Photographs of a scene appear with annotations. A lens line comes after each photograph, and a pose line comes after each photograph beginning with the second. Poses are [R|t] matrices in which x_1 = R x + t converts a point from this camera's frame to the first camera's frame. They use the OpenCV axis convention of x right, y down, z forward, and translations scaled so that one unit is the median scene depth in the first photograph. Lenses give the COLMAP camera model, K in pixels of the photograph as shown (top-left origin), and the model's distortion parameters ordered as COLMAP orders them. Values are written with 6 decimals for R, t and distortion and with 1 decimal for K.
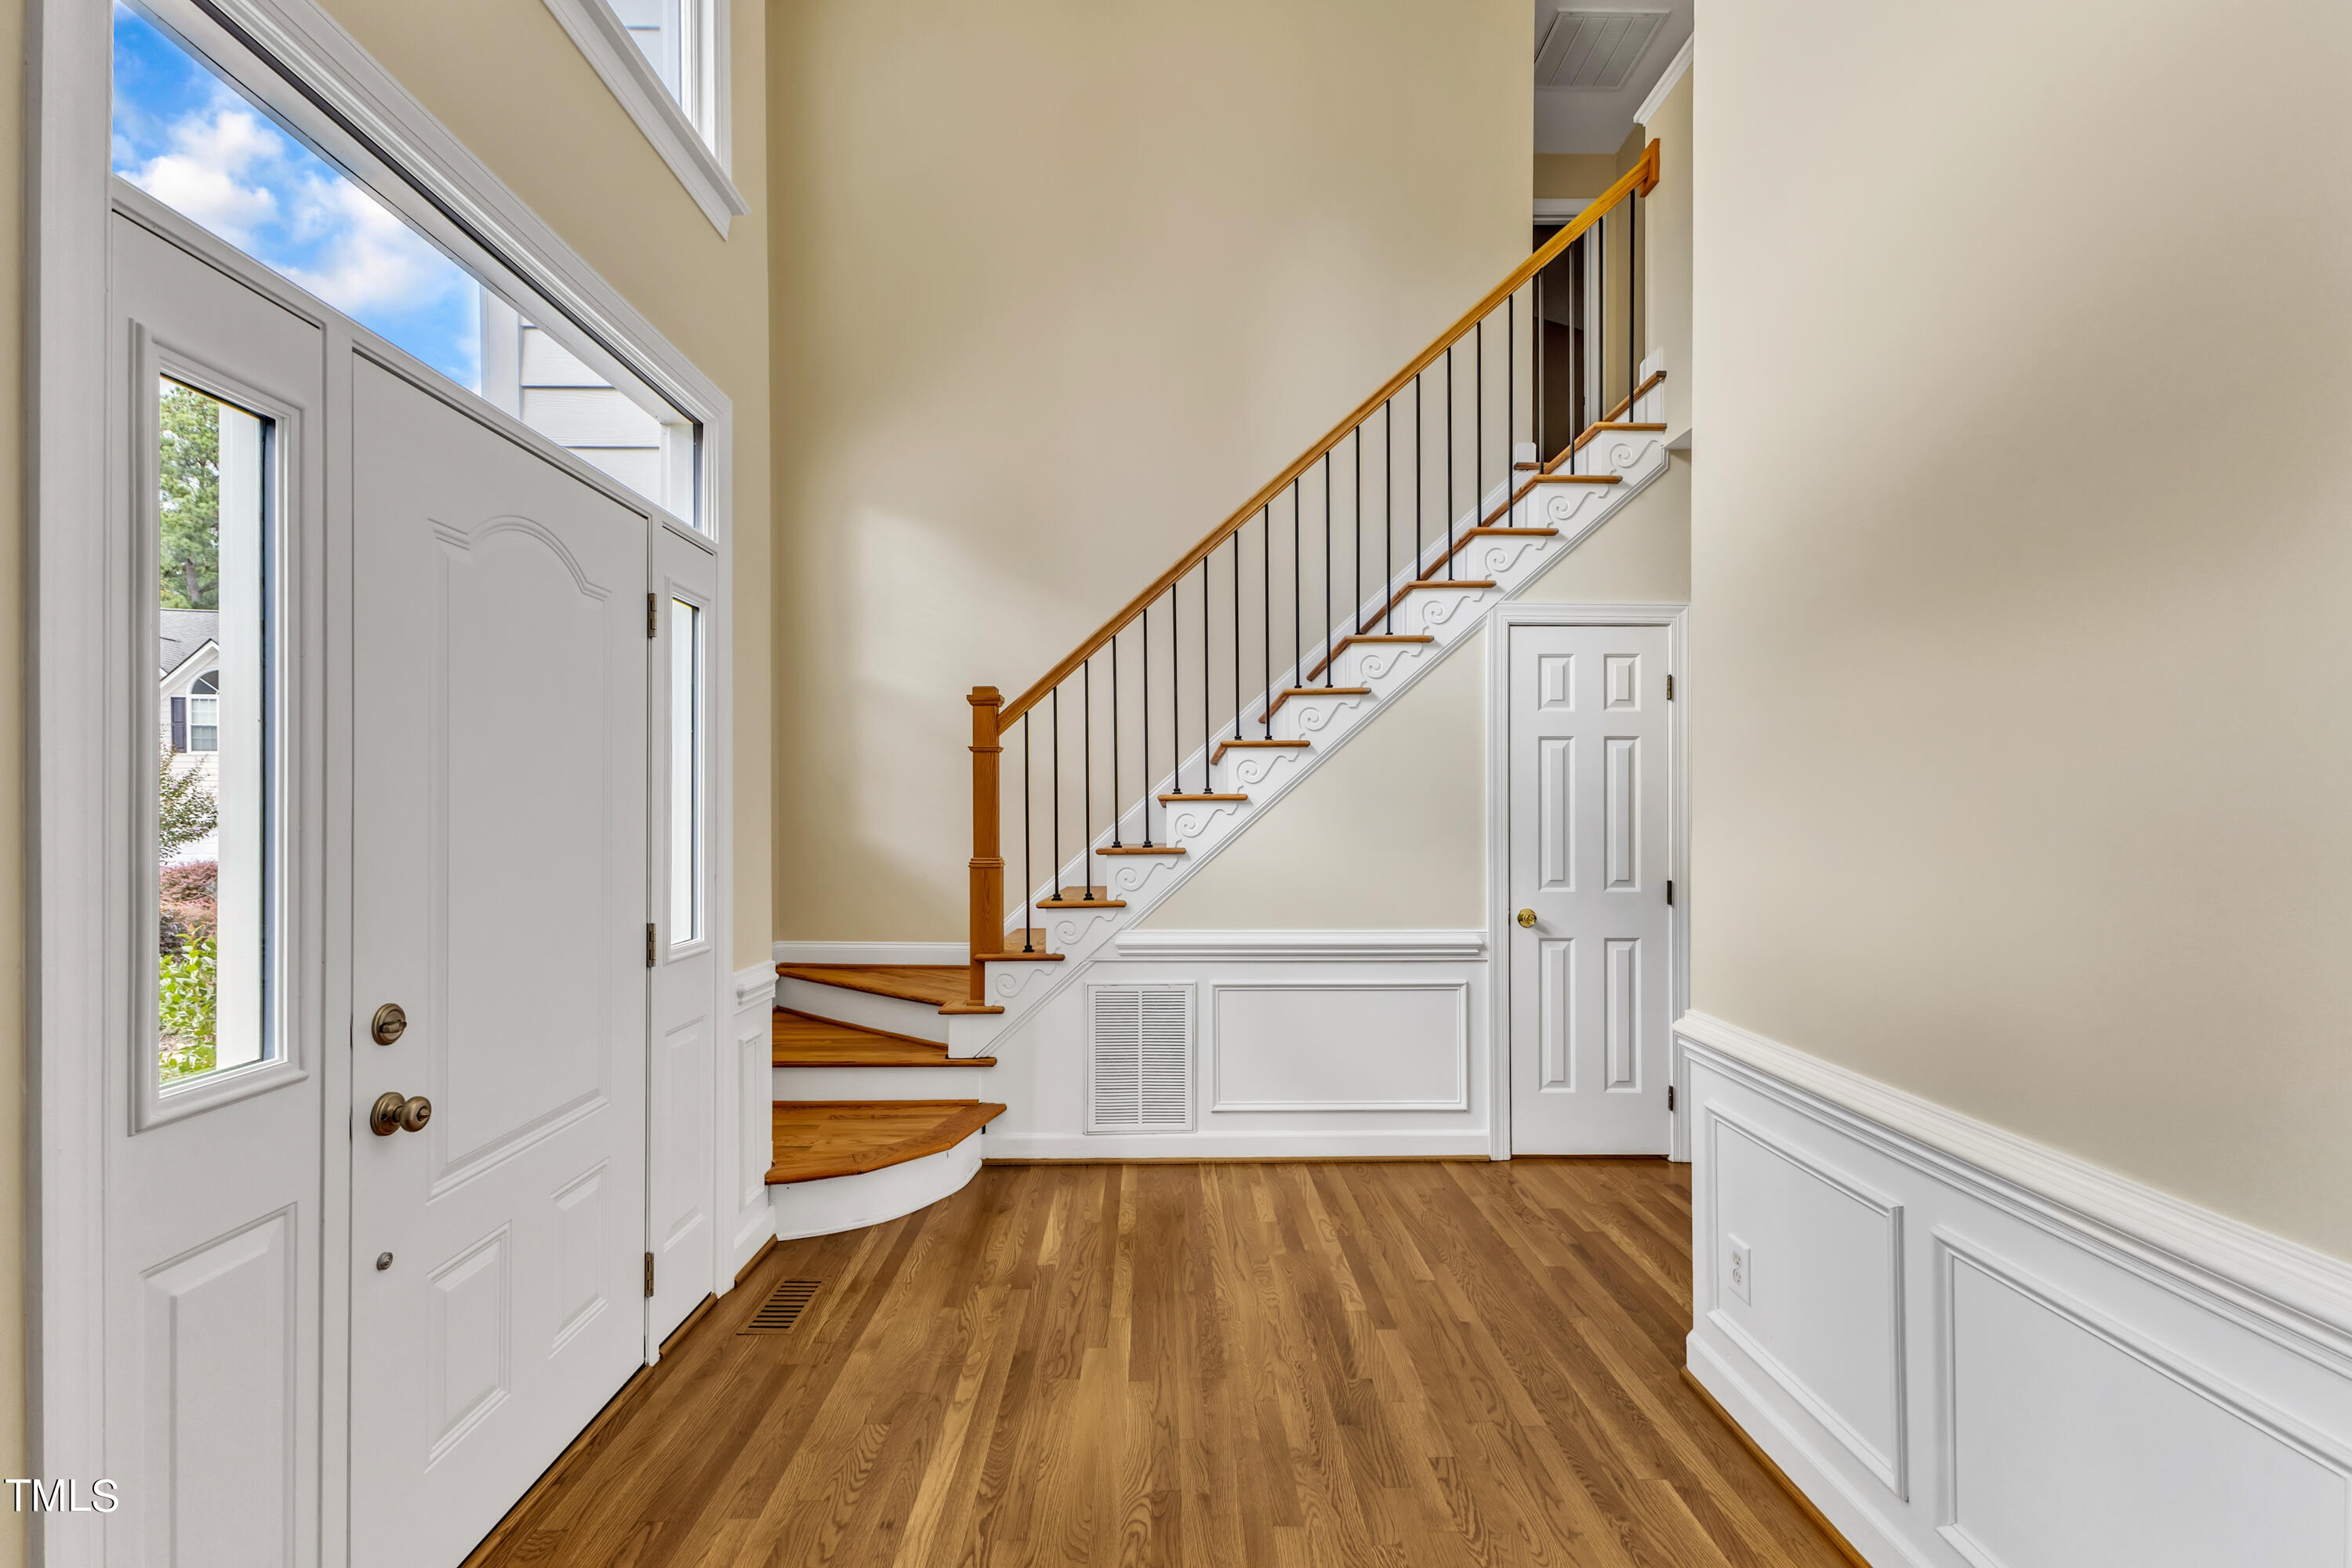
lens RADIAL K [[1032.3, 0, 1170.2], [0, 1032.3, 800.1], [0, 0, 1]] dist [0.011137, -0.000215]
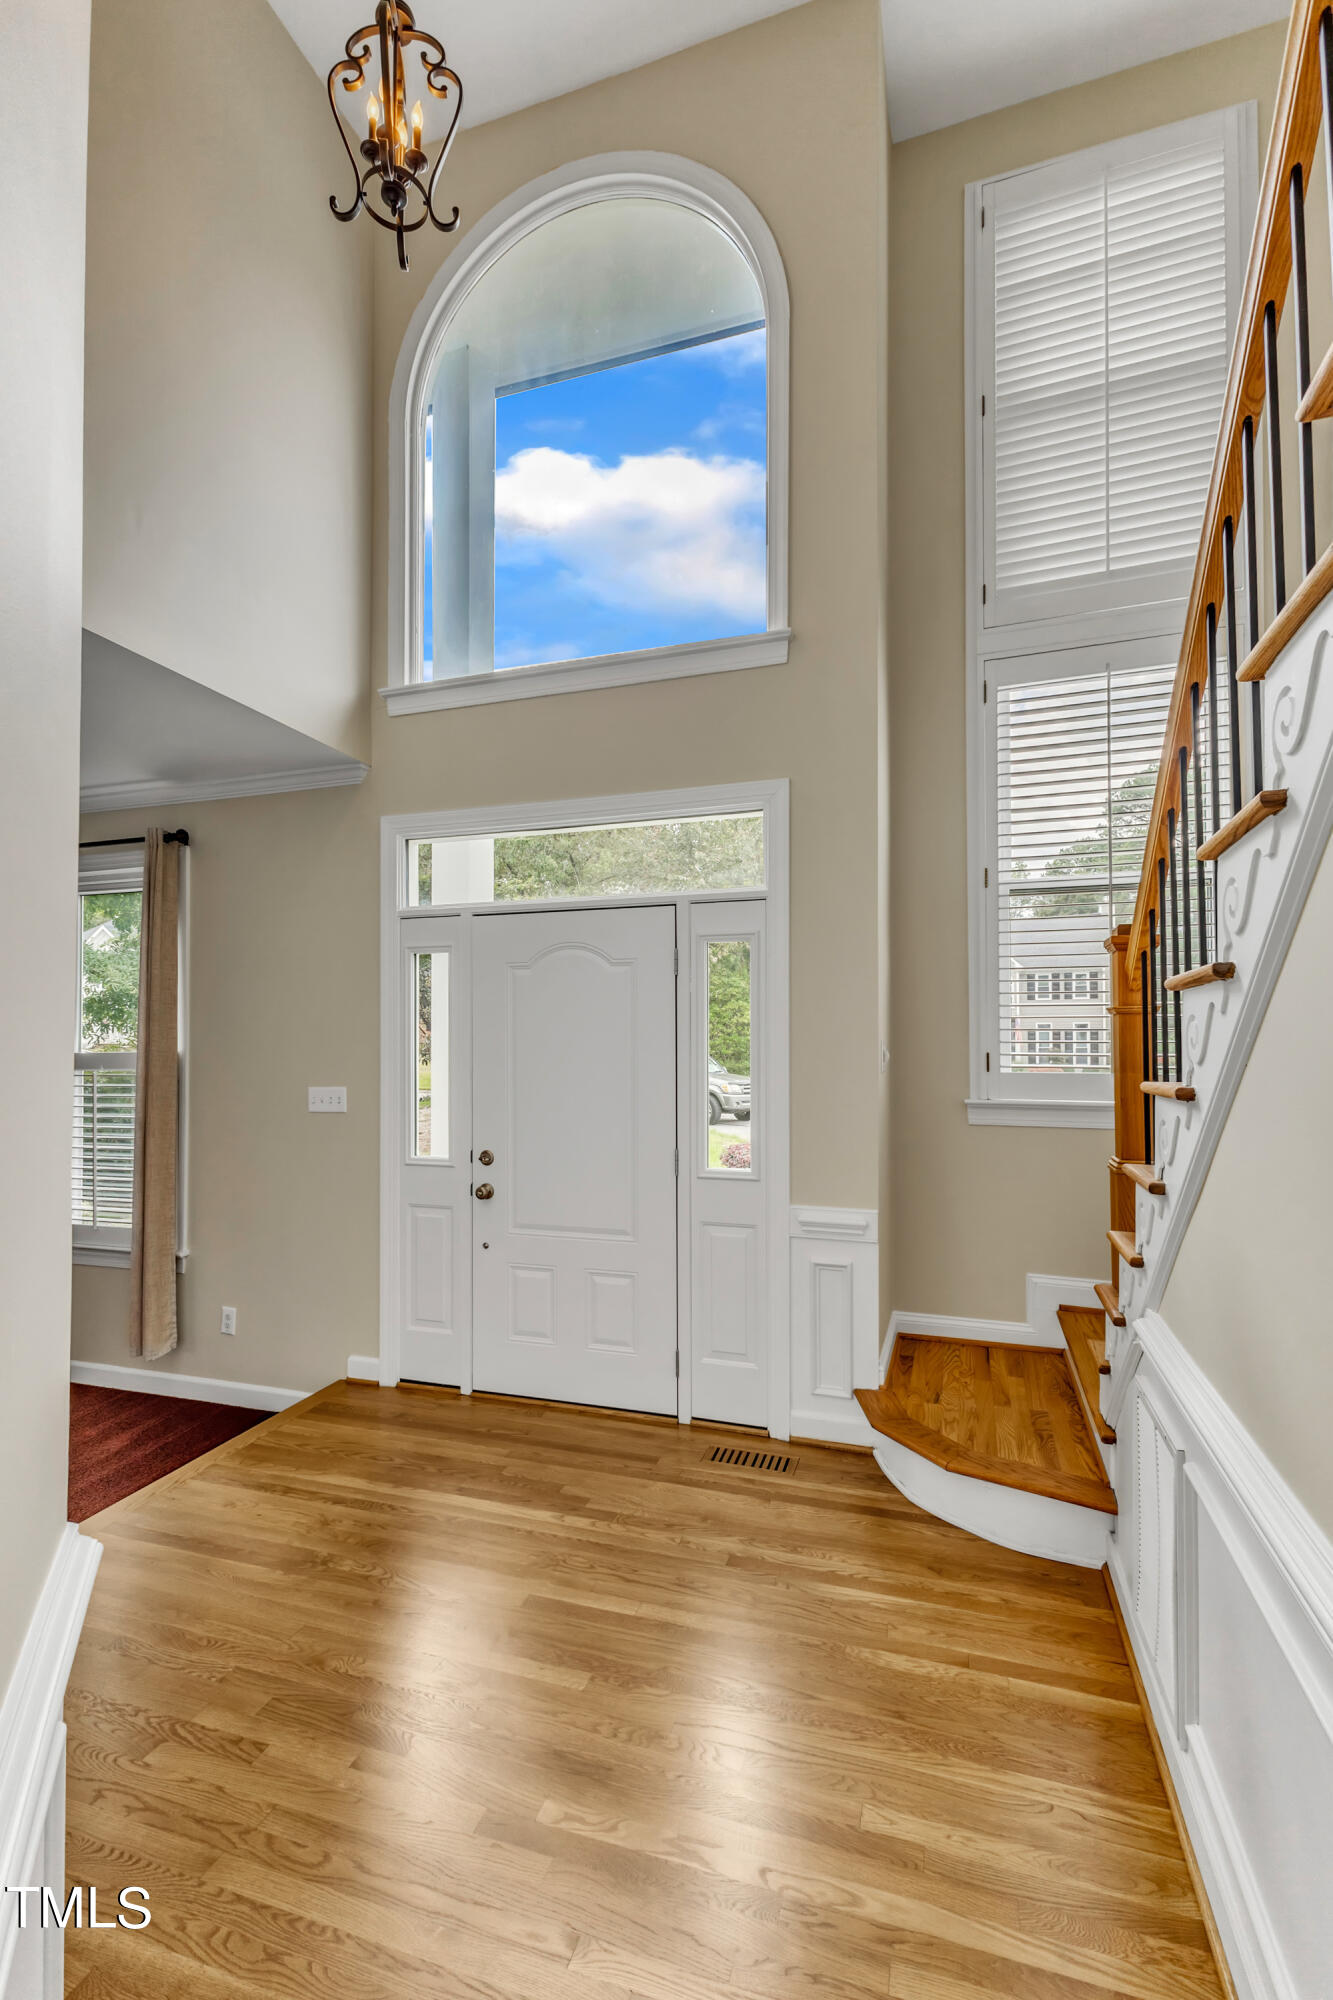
lens RADIAL K [[877.8, 0, 662.1], [0, 877.8, 1017.7], [0, 0, 1]] dist [0.011137, -0.000215]
pose [[-0.314281, -0.021992, -0.949075, 0.905744], [0.012504, 0.999549, -0.027302, -0.056354], [0.949248, -0.020448, -0.313864, 1.537699]]
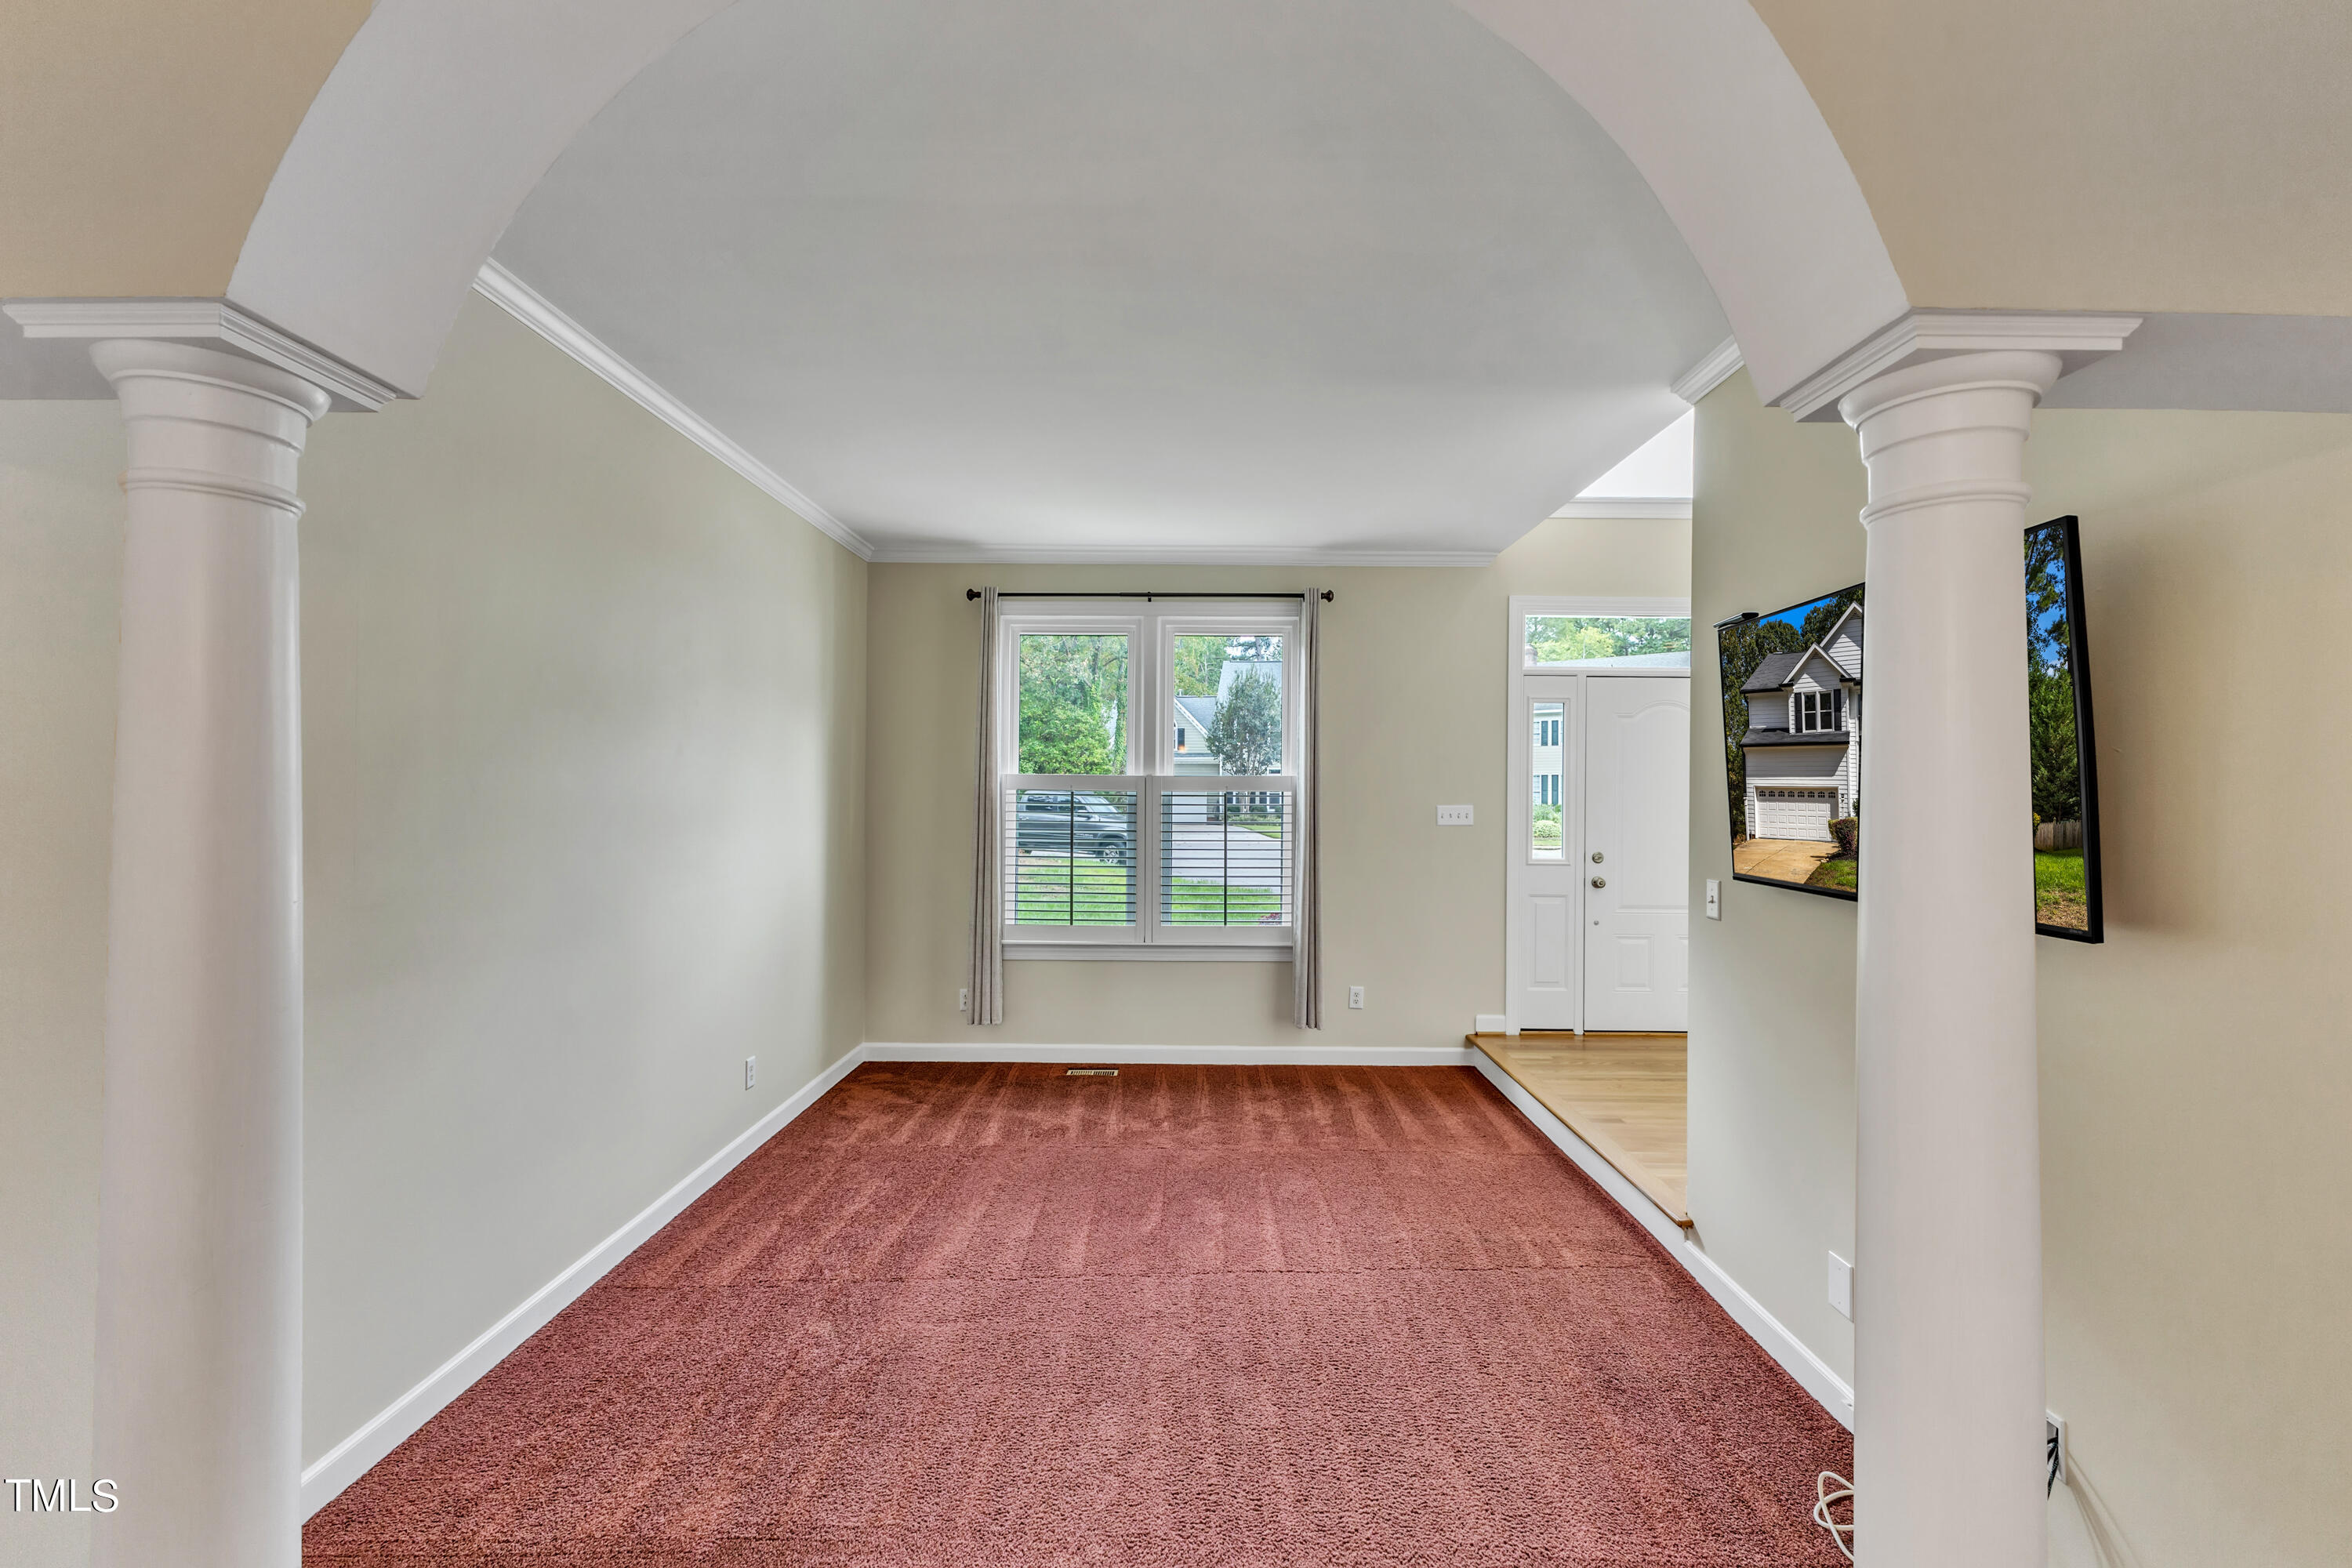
lens RADIAL K [[1032.3, 0, 1178.5], [0, 1032.3, 789.3], [0, 0, 1]] dist [0.011137, -0.000215]
pose [[0.011034, 0.004130, -0.999931, 2.006268], [-0.004899, 0.999980, 0.004076, -0.021006], [0.999927, 0.004854, 0.011054, -0.349317]]
